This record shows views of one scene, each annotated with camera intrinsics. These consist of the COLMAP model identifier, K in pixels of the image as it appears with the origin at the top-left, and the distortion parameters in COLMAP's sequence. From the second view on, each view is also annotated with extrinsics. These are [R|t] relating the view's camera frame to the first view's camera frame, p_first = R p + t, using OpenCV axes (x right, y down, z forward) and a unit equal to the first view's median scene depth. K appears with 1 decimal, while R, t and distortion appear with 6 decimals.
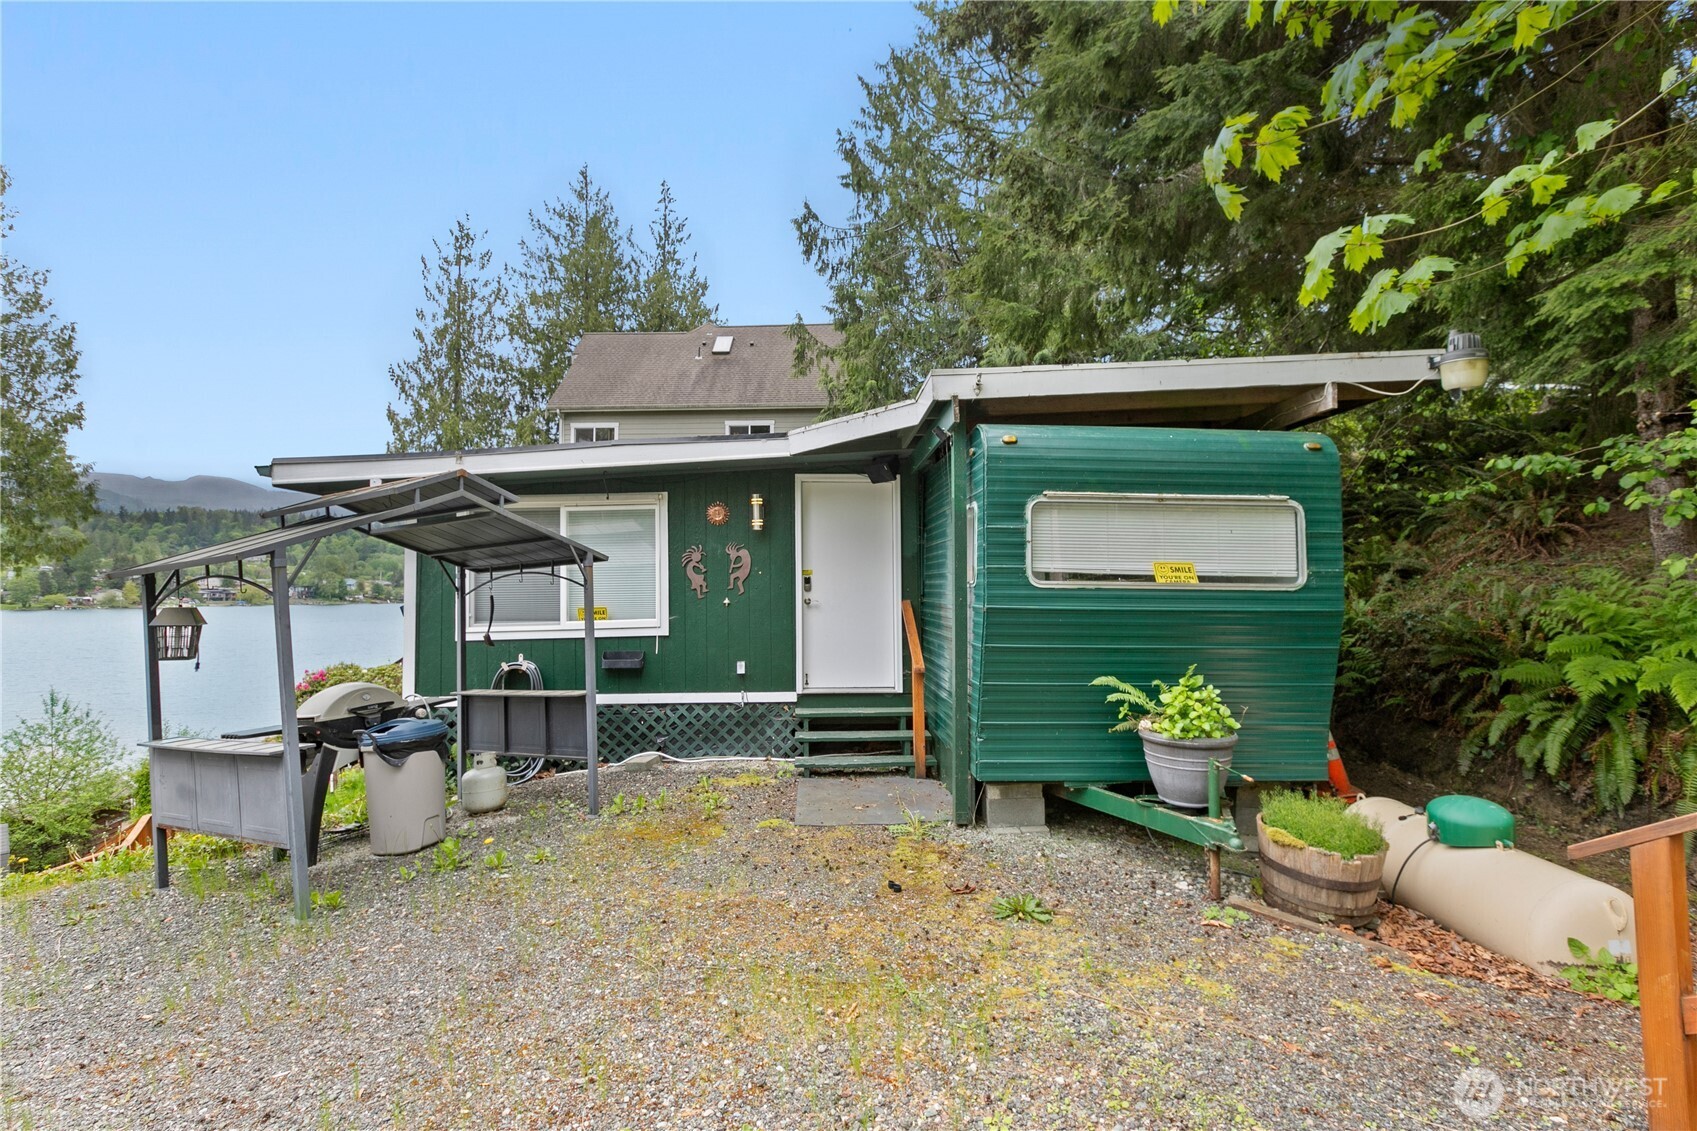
lens RADIAL K [[770.3, 0, 855.8], [0, 770.3, 544.9], [0, 0, 1]] dist [0.004205, 0.000319]
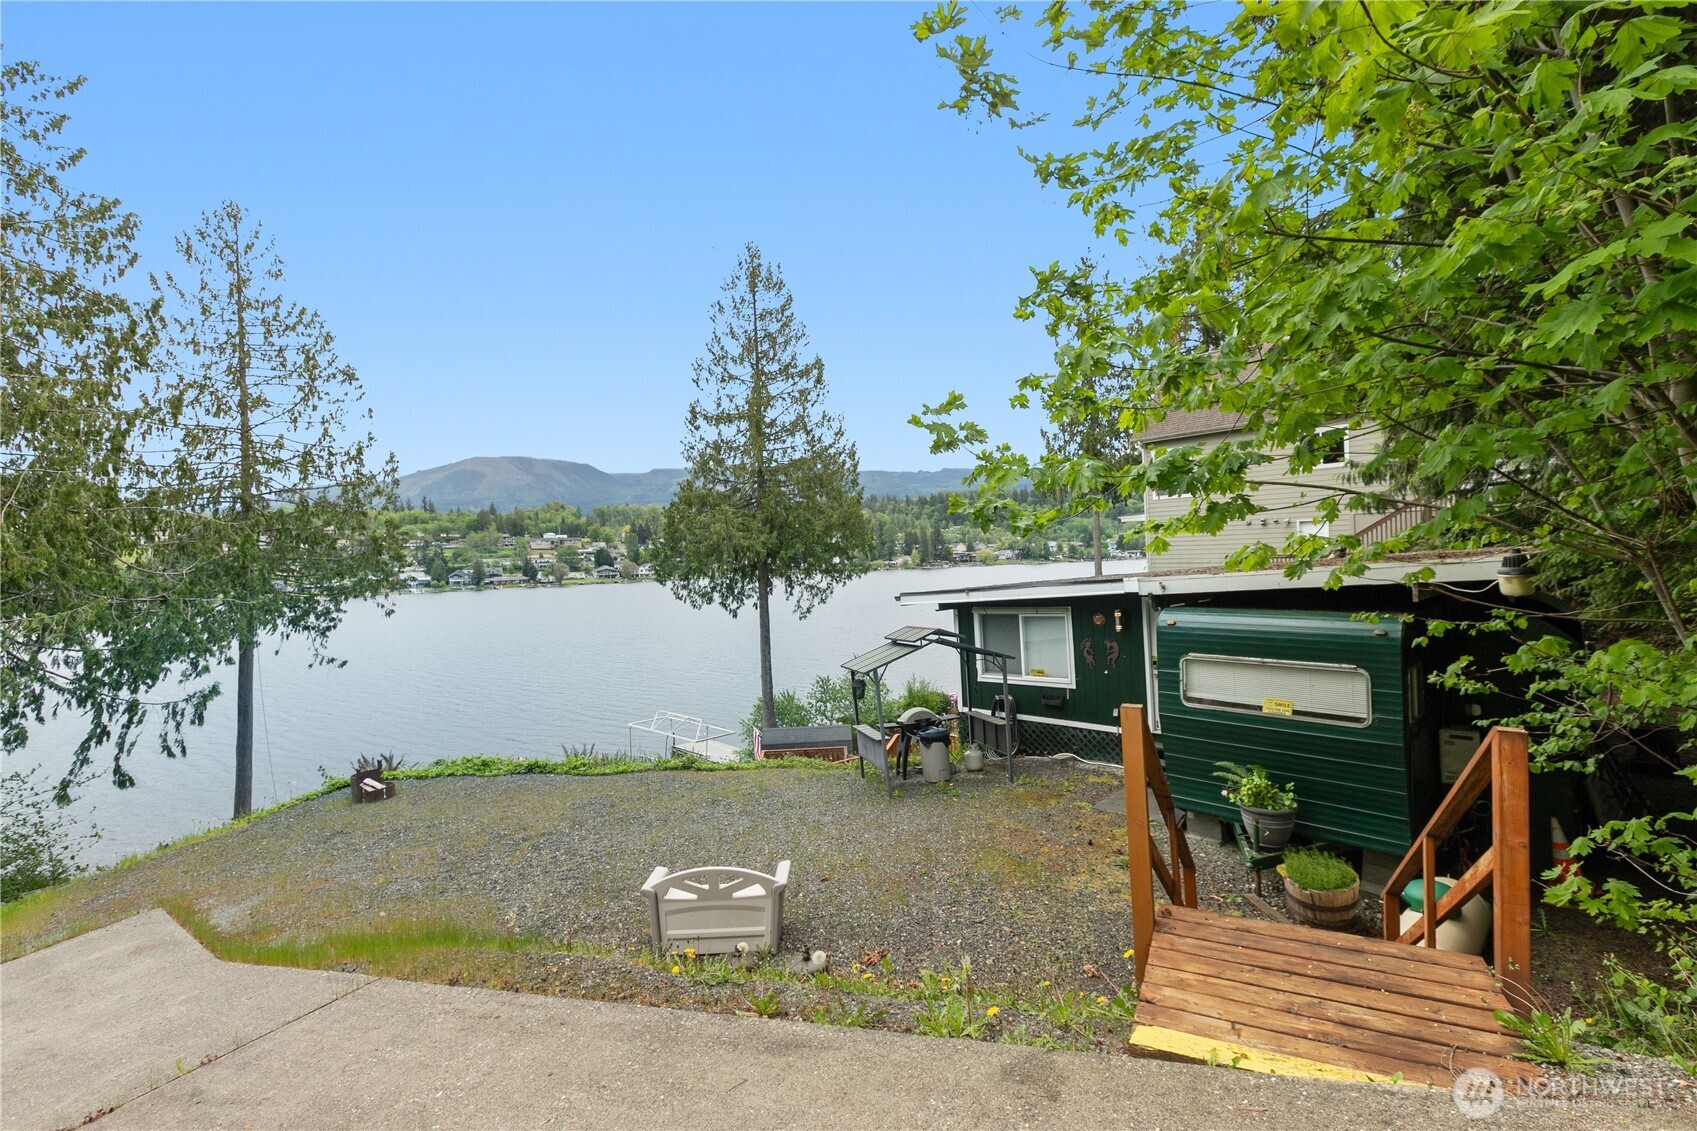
lens RADIAL K [[774.4, 0, 846.3], [0, 774.4, 588.3], [0, 0, 1]] dist [0.000018, -0.000276]
pose [[0.664701, 0.005727, -0.747088, 0.709510], [0.081647, 0.993424, 0.080259, -0.287400], [0.742635, -0.114346, 0.659862, -0.499605]]
